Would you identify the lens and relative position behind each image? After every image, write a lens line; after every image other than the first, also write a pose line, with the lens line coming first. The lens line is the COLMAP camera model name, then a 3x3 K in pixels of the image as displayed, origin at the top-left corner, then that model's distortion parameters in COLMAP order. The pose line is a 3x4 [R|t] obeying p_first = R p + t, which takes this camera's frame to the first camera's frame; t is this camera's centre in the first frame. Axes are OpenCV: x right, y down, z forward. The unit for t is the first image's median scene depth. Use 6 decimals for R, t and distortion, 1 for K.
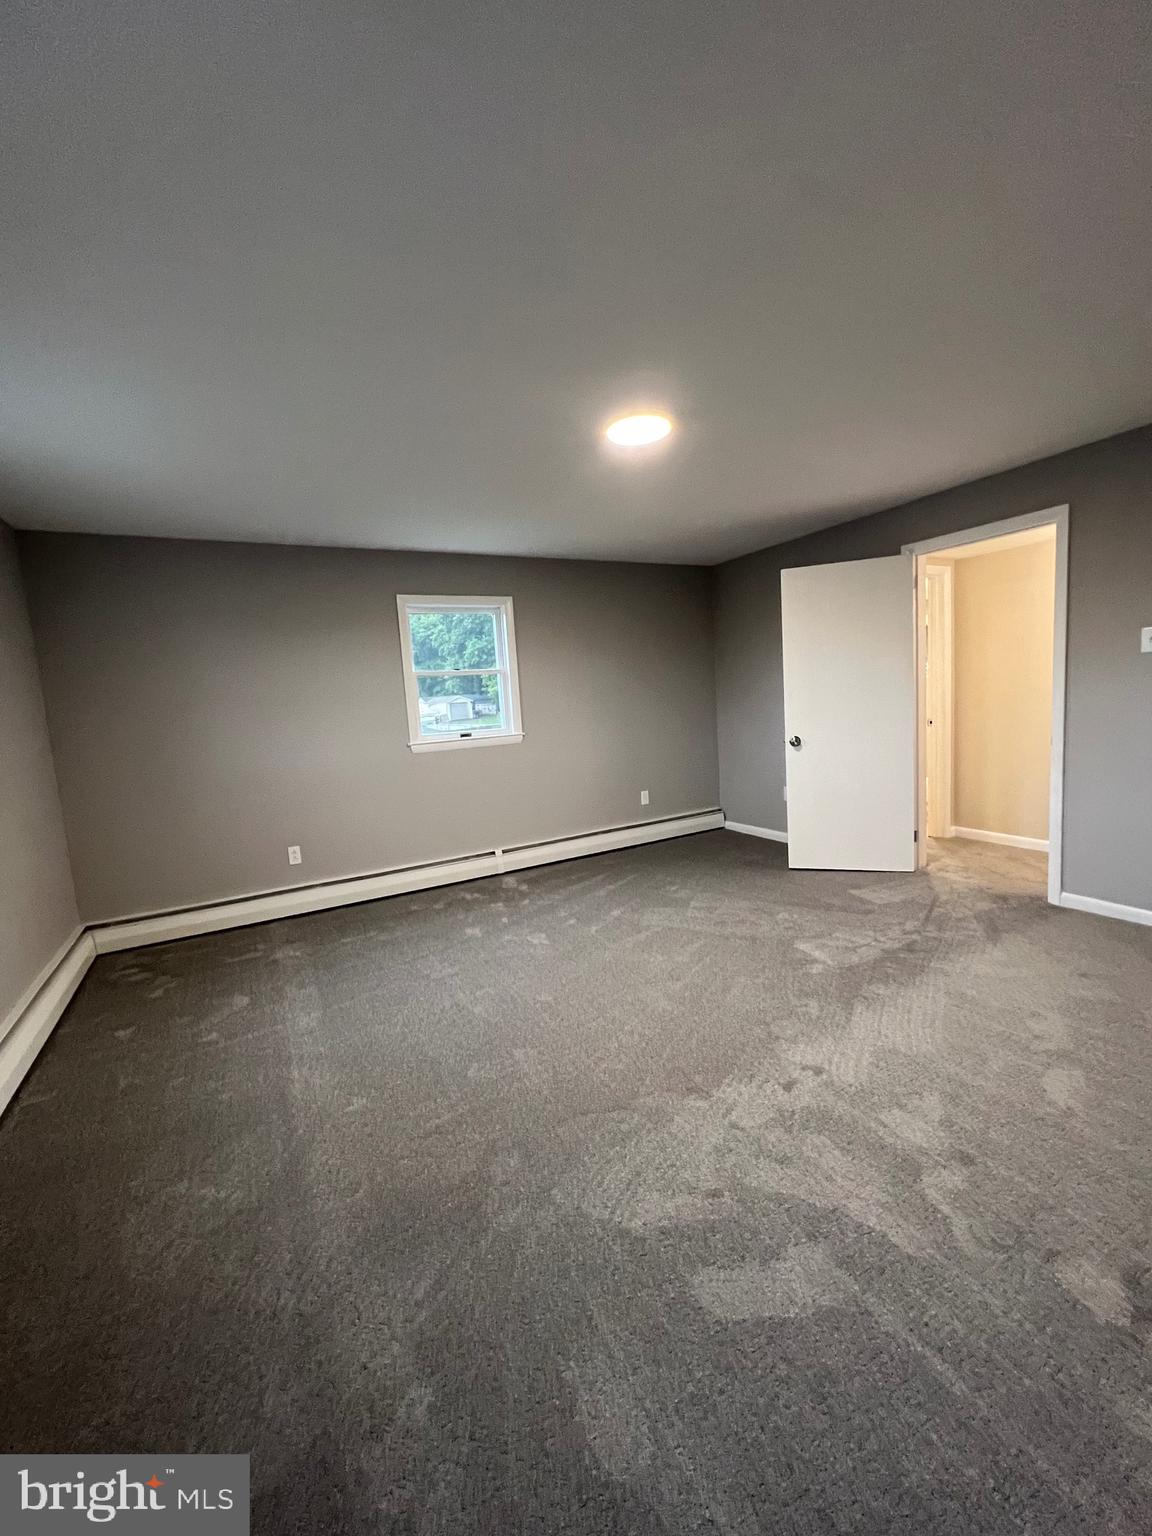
lens RADIAL K [[622.2, 0, 580.6], [0, 622.2, 762.0], [0, 0, 1]] dist [-0.000692, 0.000069]
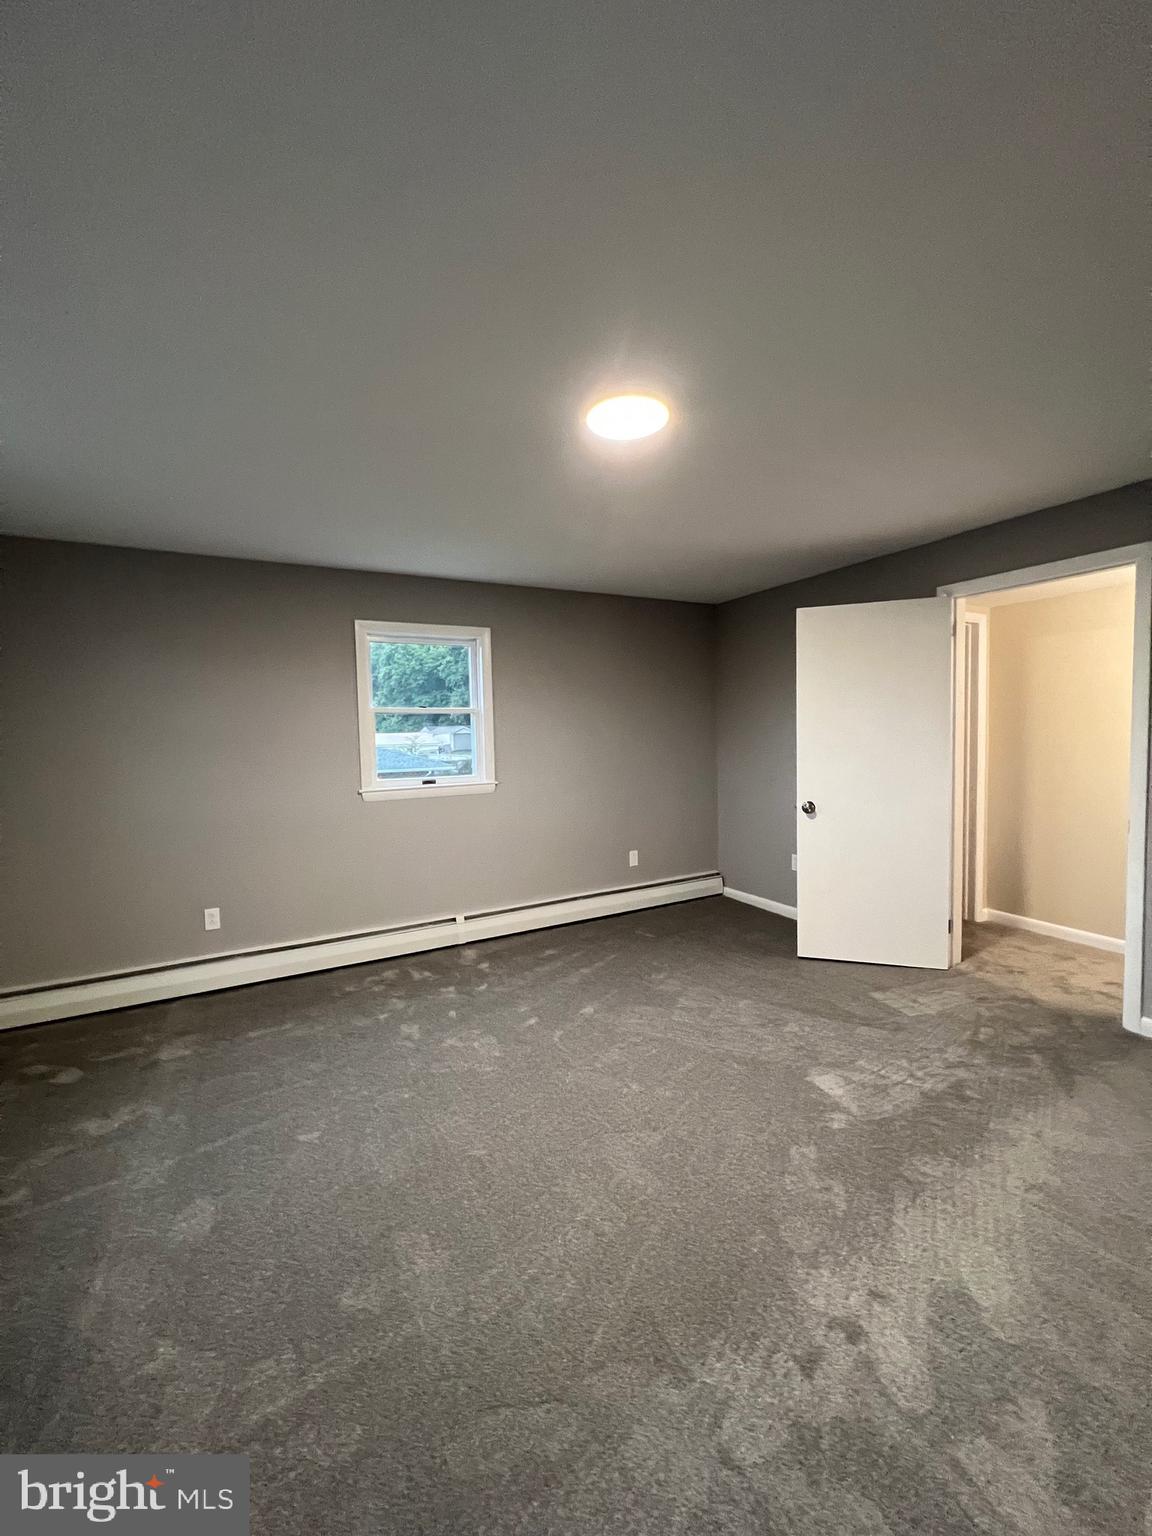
lens RADIAL K [[612.7, 0, 577.4], [0, 612.7, 764.0], [0, 0, 1]] dist [0.001210, 0.000111]
pose [[0.999065, 0.042178, -0.009506, 0.039097], [-0.042612, 0.997772, -0.051332, -0.043006], [0.007319, 0.051689, 0.998636, 0.182637]]
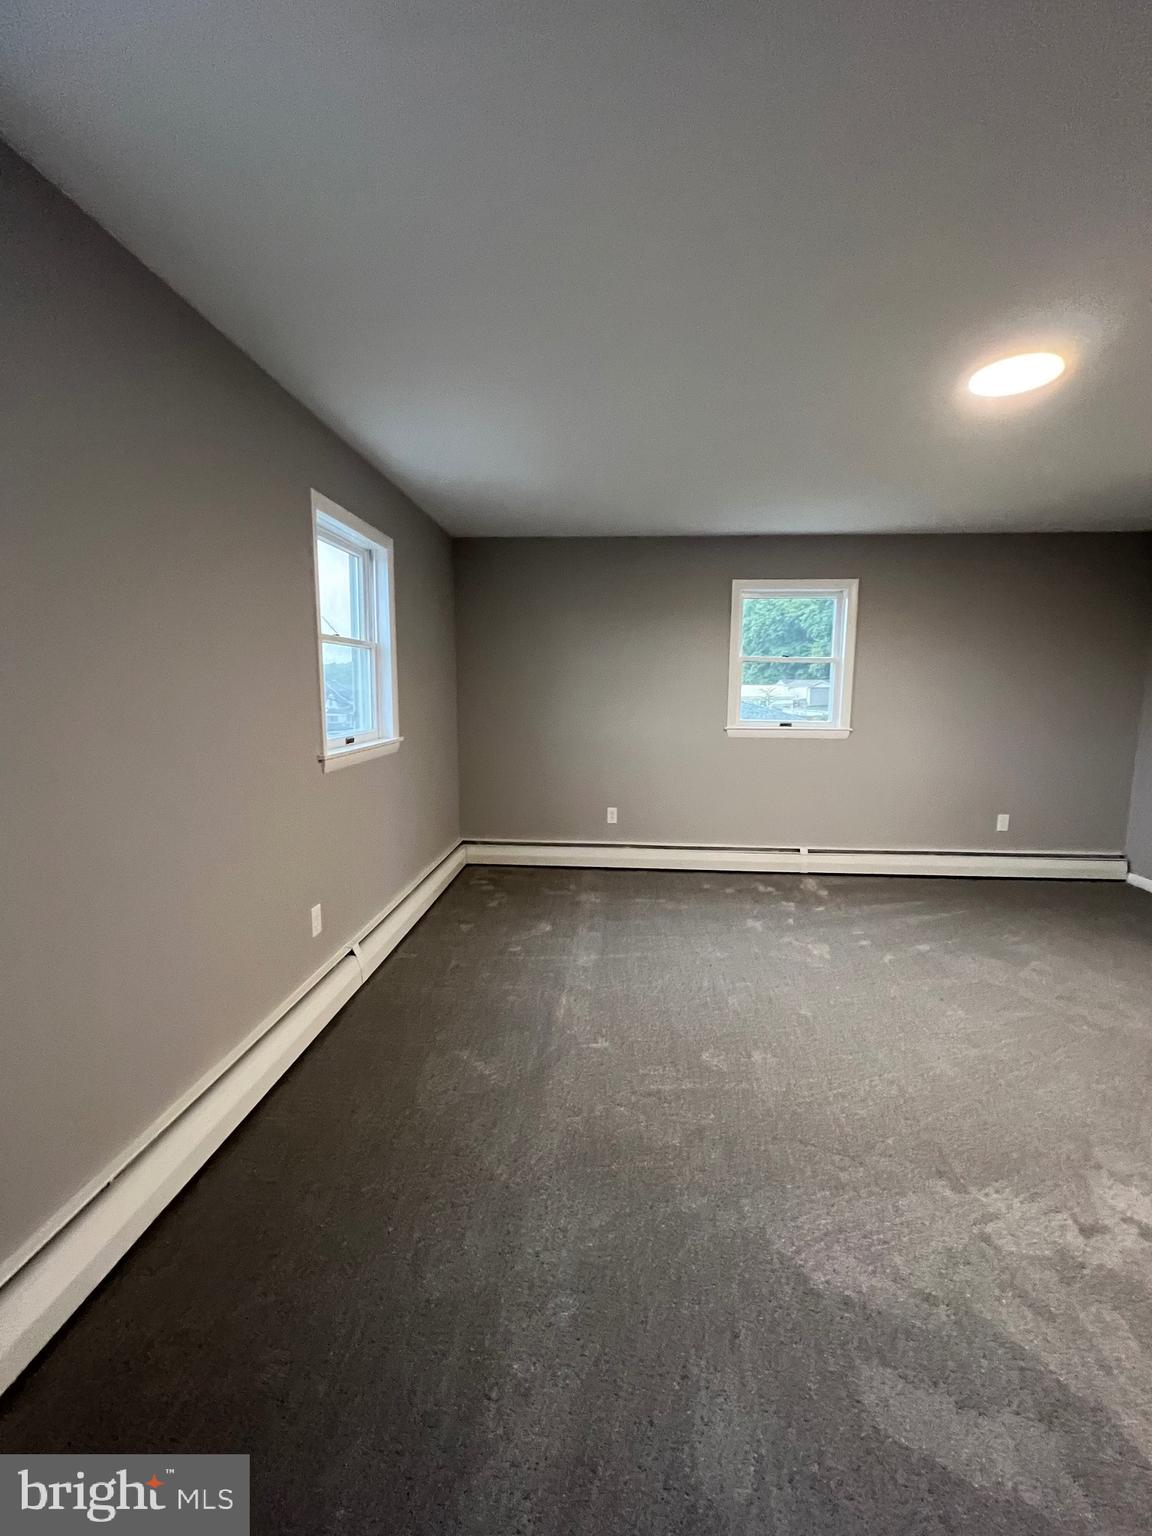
lens RADIAL K [[622.2, 0, 580.6], [0, 622.2, 762.0], [0, 0, 1]] dist [-0.000692, 0.000069]
pose [[0.843156, 0.134711, -0.520520, 0.074547], [-0.118357, 0.990860, 0.064717, -0.013725], [0.524481, 0.007040, 0.851393, 0.011519]]
